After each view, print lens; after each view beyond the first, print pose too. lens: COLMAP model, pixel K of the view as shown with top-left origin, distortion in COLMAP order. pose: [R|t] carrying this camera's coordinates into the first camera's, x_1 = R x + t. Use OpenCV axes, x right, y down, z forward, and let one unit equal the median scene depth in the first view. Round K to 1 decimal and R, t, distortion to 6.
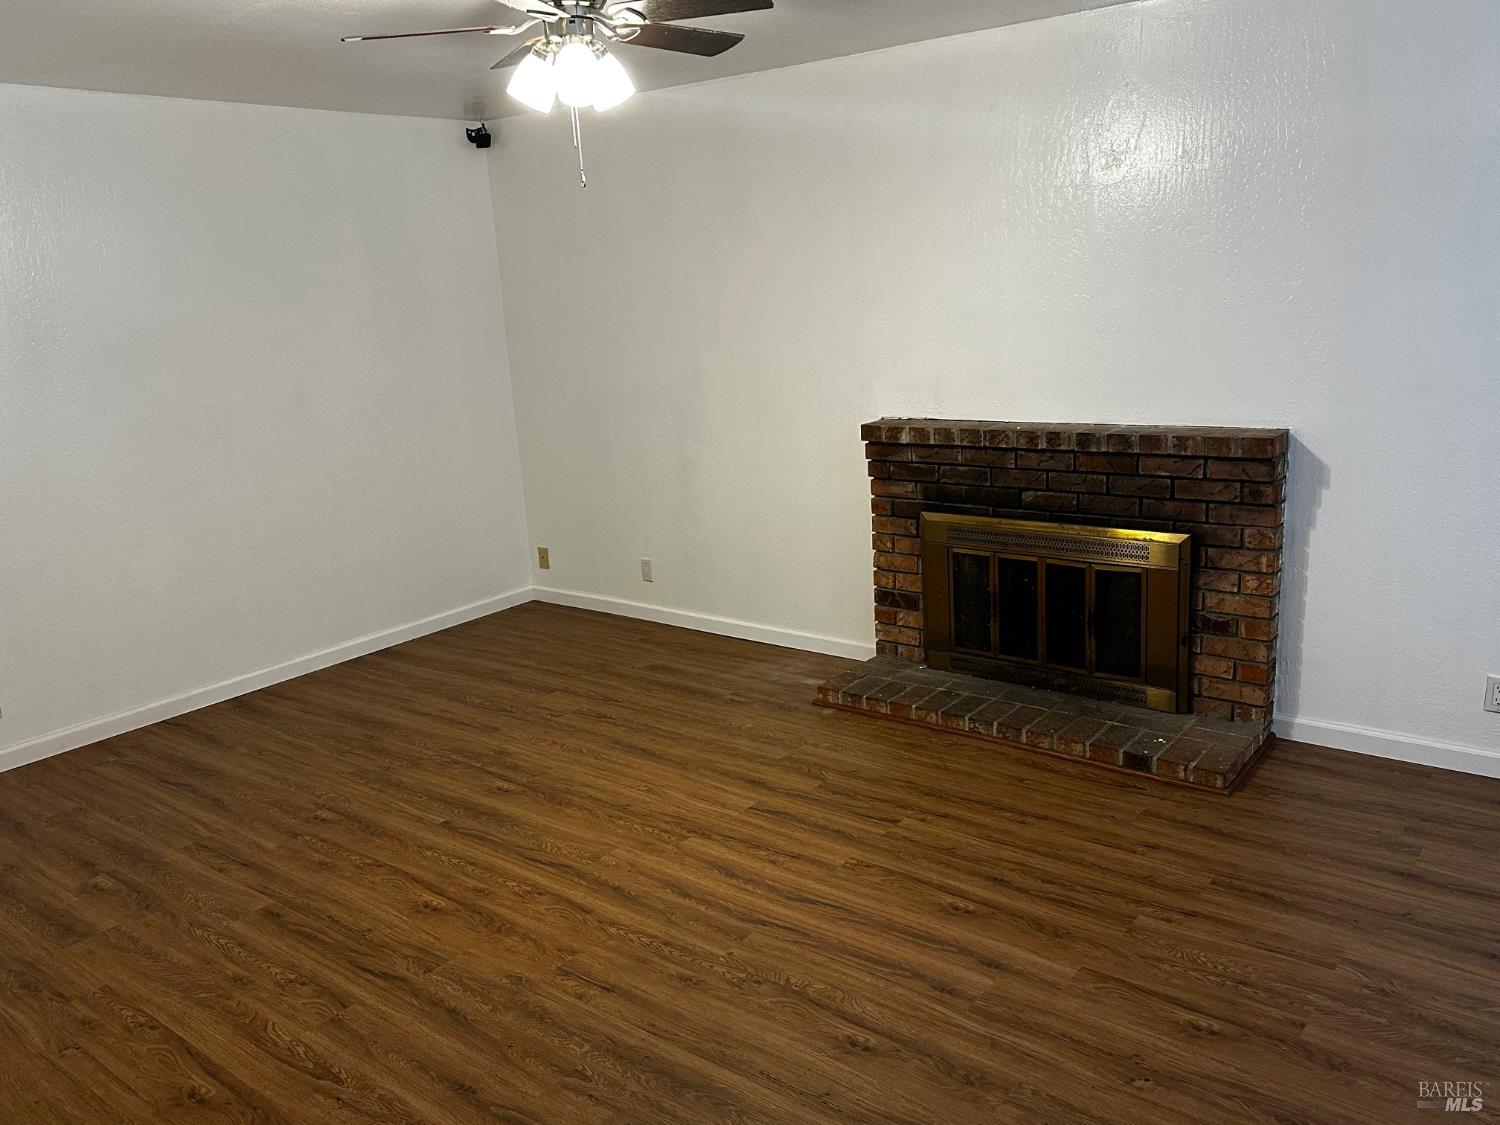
lens RADIAL K [[1175.6, 0, 750.0], [0, 1175.6, 562.5], [0, 0, 1]] dist [0.132205, -0.151565]
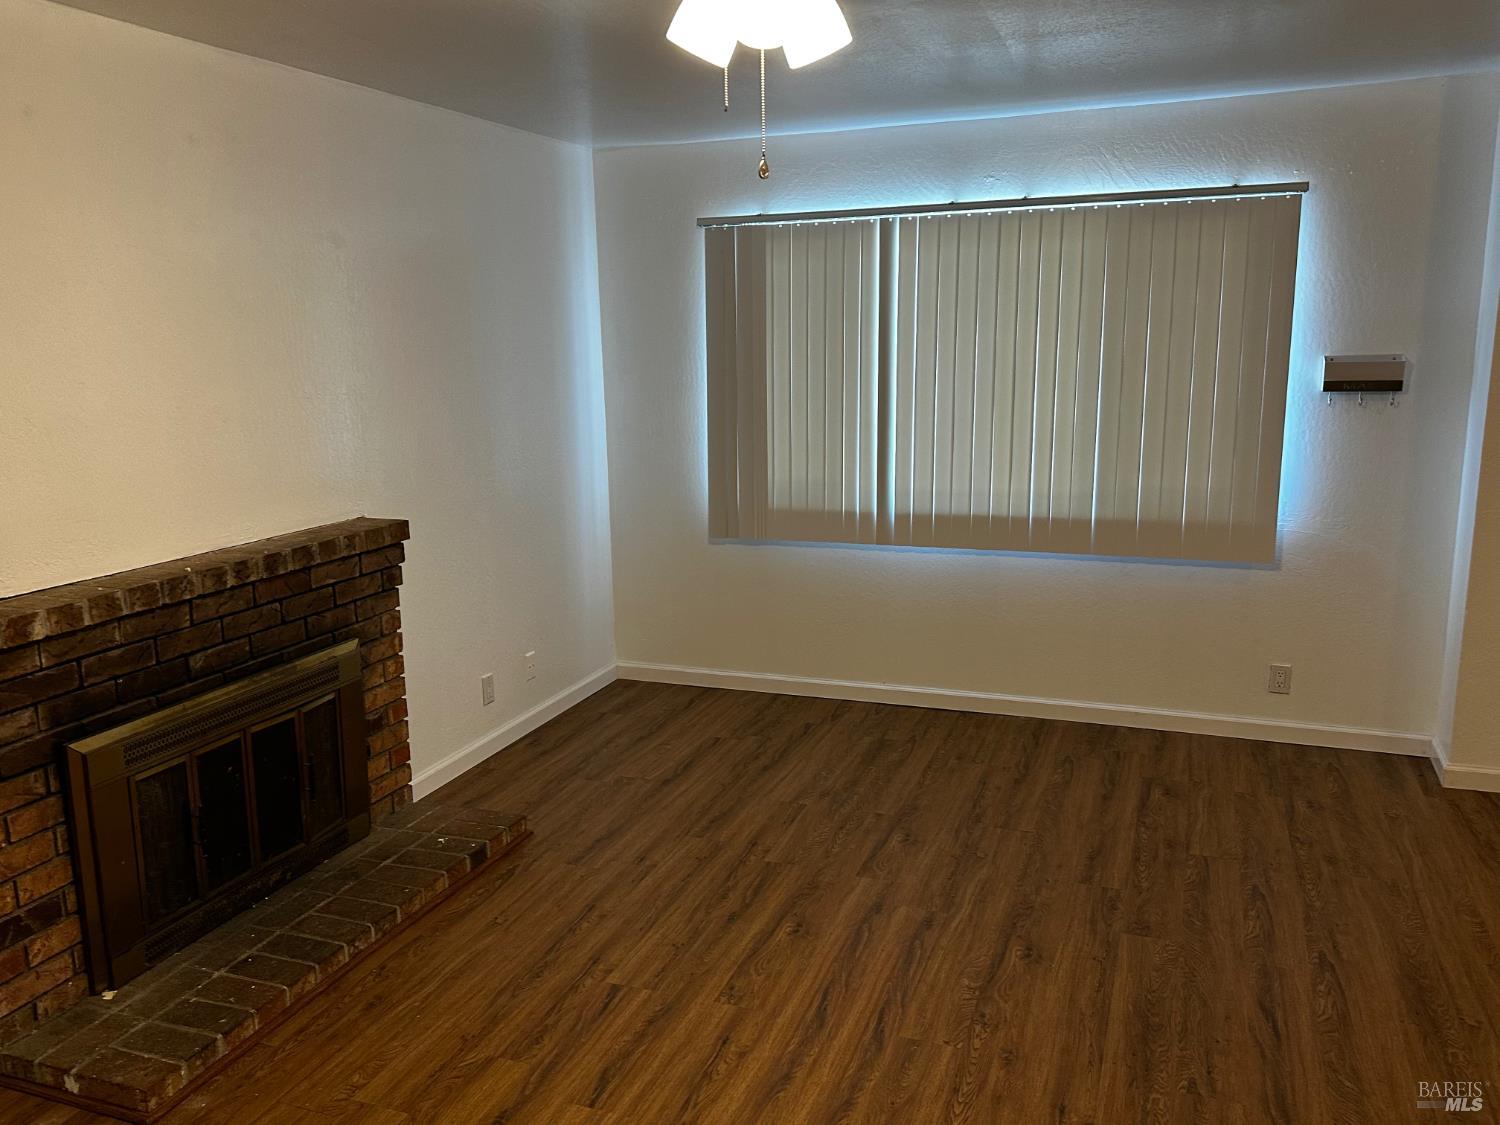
lens RADIAL K [[1175.6, 0, 750.0], [0, 1175.6, 562.5], [0, 0, 1]] dist [0.132205, -0.151565]
pose [[-0.302378, -0.123367, 0.945171, -0.587942], [0.257690, 0.944086, 0.205665, -0.187988], [-0.917695, 0.305750, -0.253680, 0.916066]]
